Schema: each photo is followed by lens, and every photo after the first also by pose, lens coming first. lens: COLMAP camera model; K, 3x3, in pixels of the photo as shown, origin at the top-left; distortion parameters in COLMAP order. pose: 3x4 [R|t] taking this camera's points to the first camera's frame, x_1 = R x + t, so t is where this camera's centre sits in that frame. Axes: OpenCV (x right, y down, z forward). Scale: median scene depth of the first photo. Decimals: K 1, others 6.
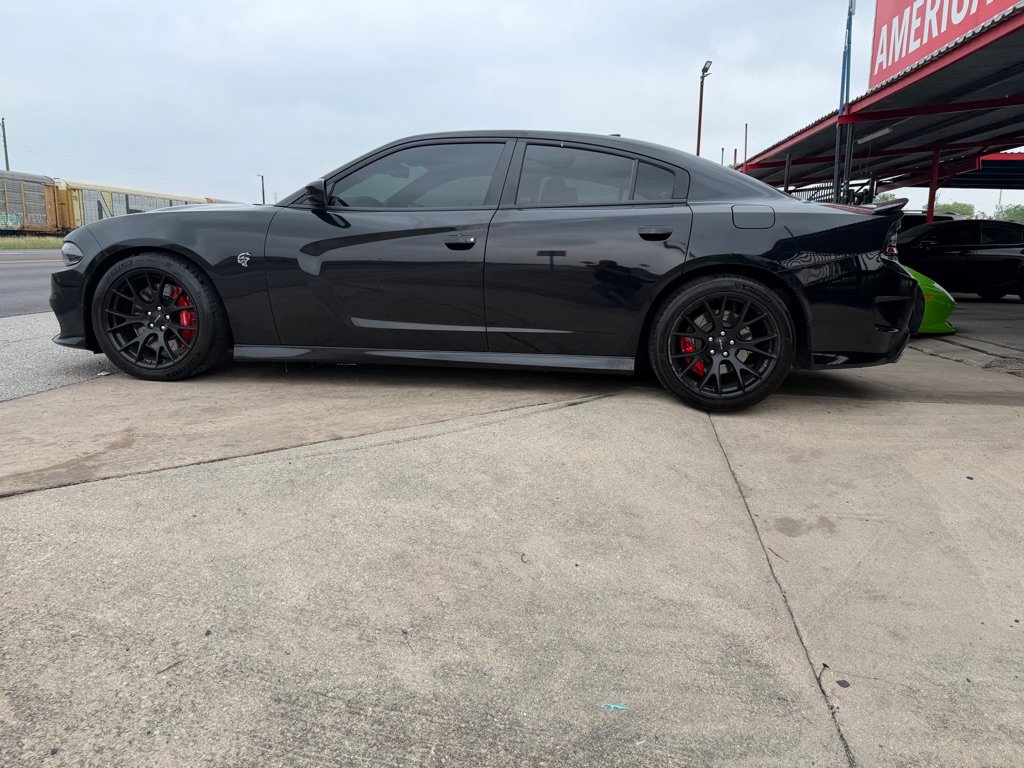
lens RADIAL K [[688.4, 0, 523.1], [0, 688.4, 376.8], [0, 0, 1]] dist [0.021646, -0.025503]
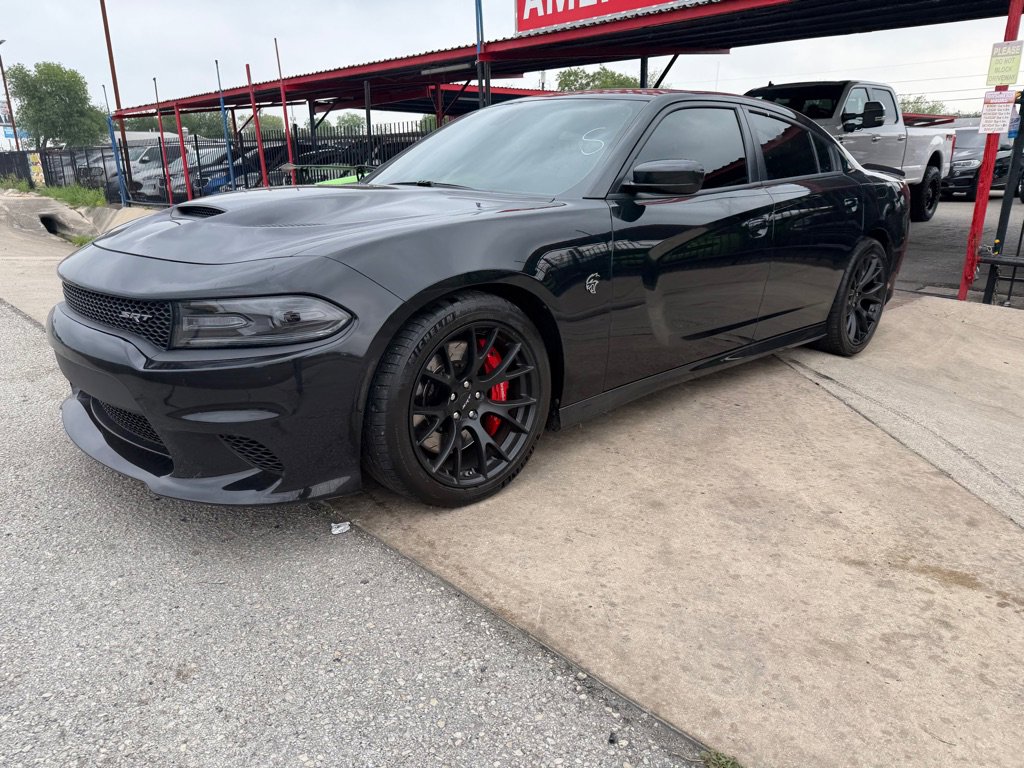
lens RADIAL K [[703.7, 0, 474.0], [0, 703.7, 381.3], [0, 0, 1]] dist [0.023199, -0.038989]
pose [[0.690476, -0.236108, 0.683736, -1.005460], [0.154612, 0.971558, 0.179363, -0.224287], [-0.706638, -0.018132, 0.707343, 0.615218]]
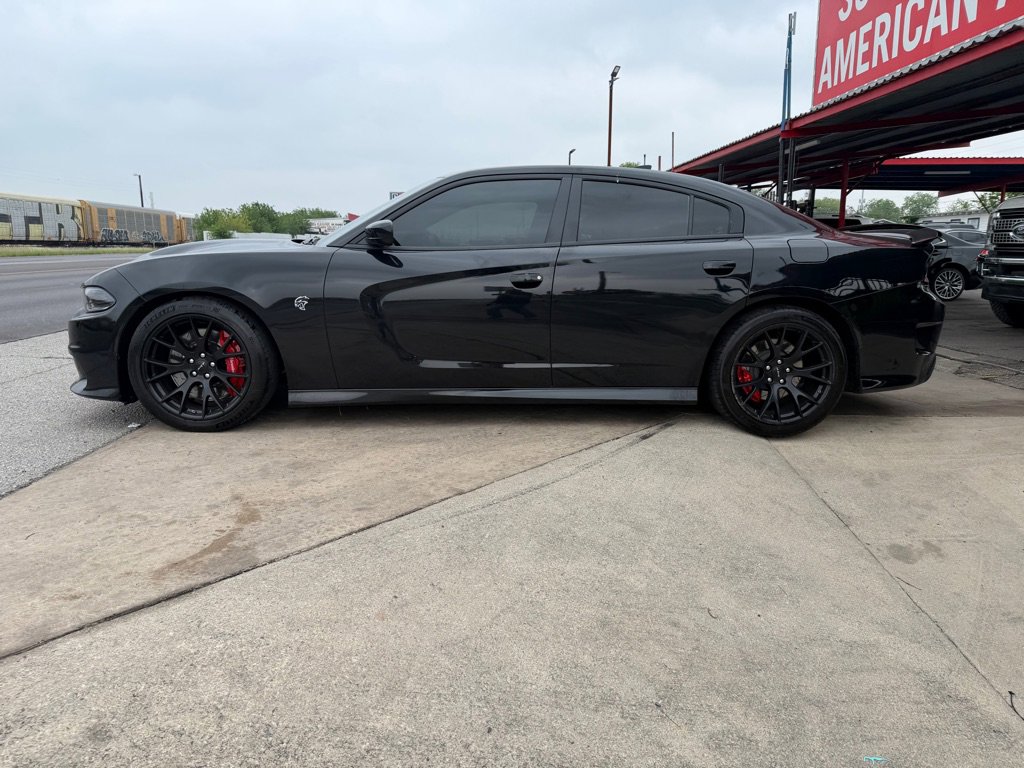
lens RADIAL K [[687.0, 0, 512.0], [0, 687.0, 384.0], [0, 0, 1]] dist [0.023787, -0.028673]
pose [[0.991531, -0.041110, 0.123191, -0.242859], [0.039573, 0.999106, 0.014899, -0.061592], [-0.123693, -0.009898, 0.992271, 0.013868]]
